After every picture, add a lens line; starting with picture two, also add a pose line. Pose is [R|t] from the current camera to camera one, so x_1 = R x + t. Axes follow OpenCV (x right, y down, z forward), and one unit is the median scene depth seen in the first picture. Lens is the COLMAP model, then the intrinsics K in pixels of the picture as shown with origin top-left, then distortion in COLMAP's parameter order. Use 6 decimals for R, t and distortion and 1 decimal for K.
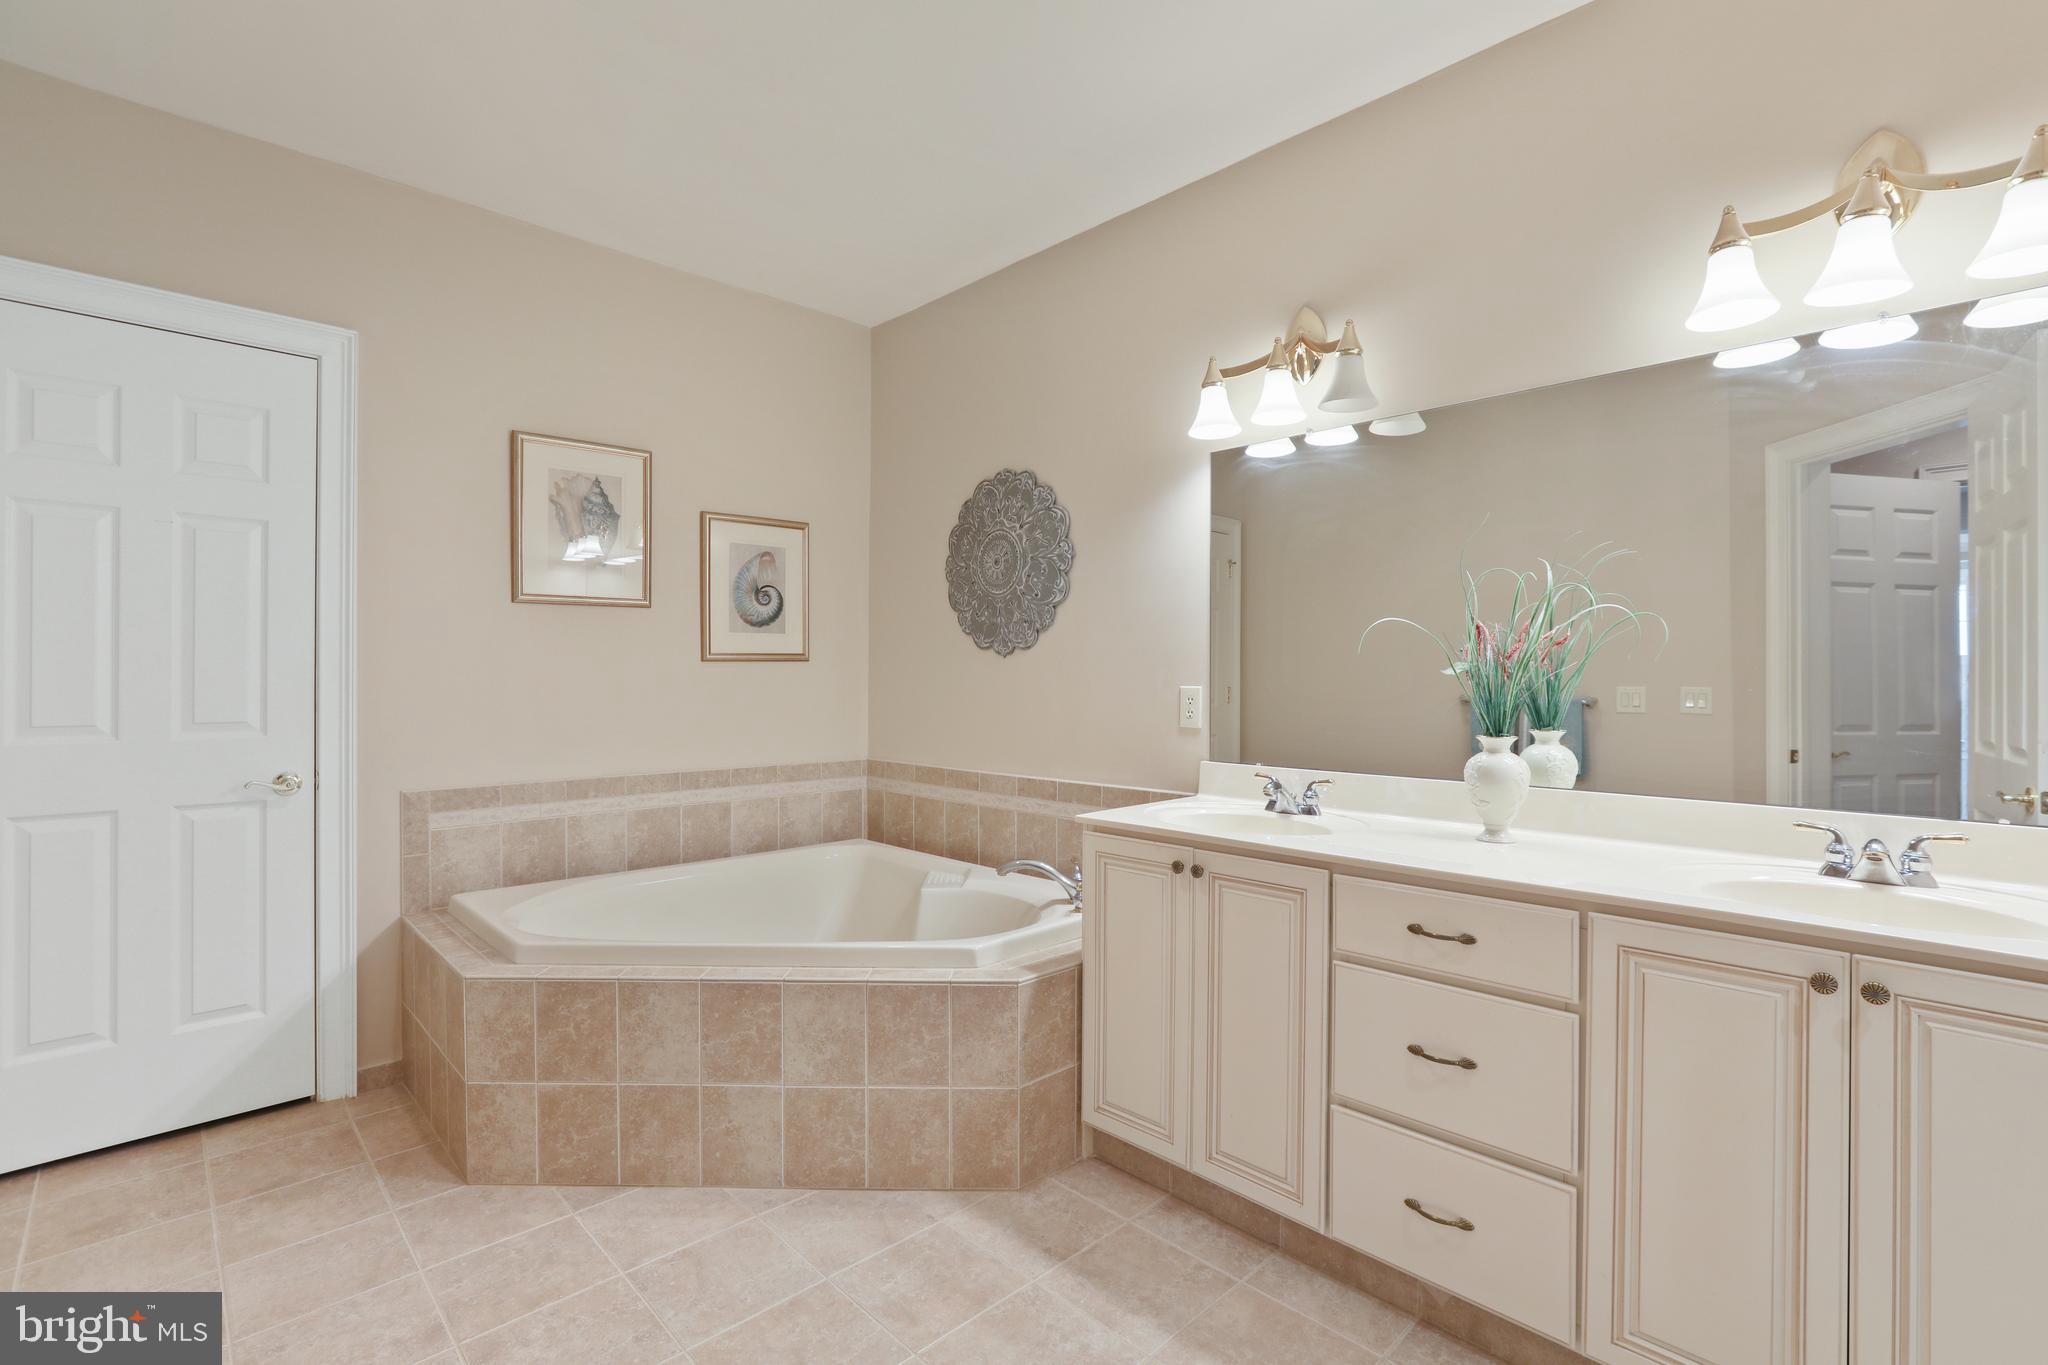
lens RADIAL K [[928.0, 0, 1037.9], [0, 928.0, 669.2], [0, 0, 1]] dist [-0.040693, 0.015292]
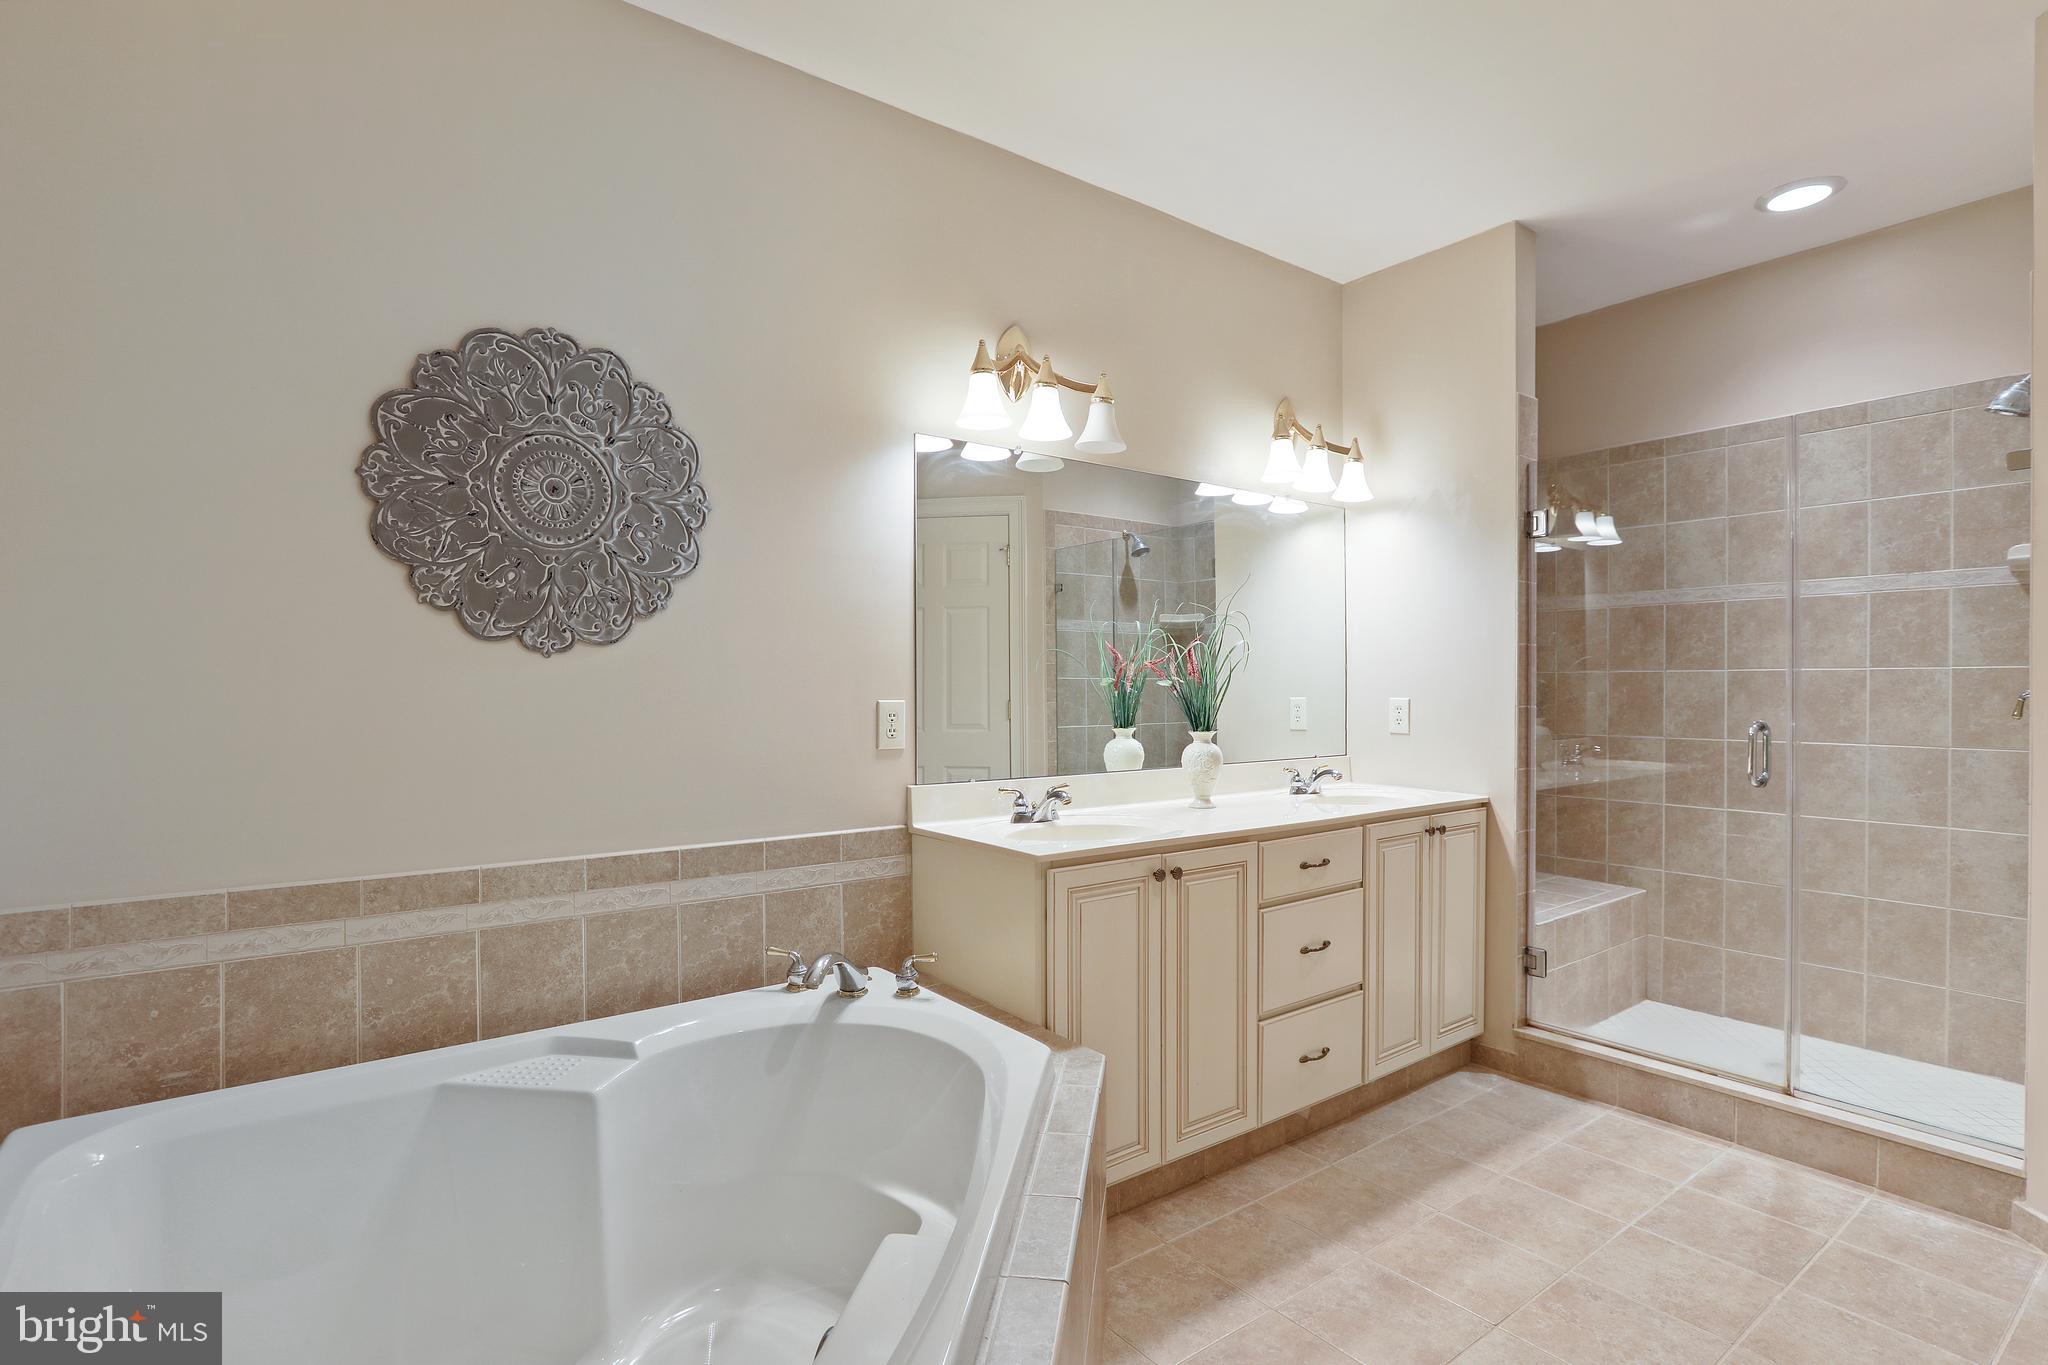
lens RADIAL K [[979.0, 0, 1039.1], [0, 979.0, 698.4], [0, 0, 1]] dist [-0.038087, 0.018335]
pose [[0.144872, -0.011891, 0.989379, -0.620260], [-0.004631, 0.999909, 0.012696, 0.004027], [-0.989440, -0.006421, 0.144804, 0.649664]]
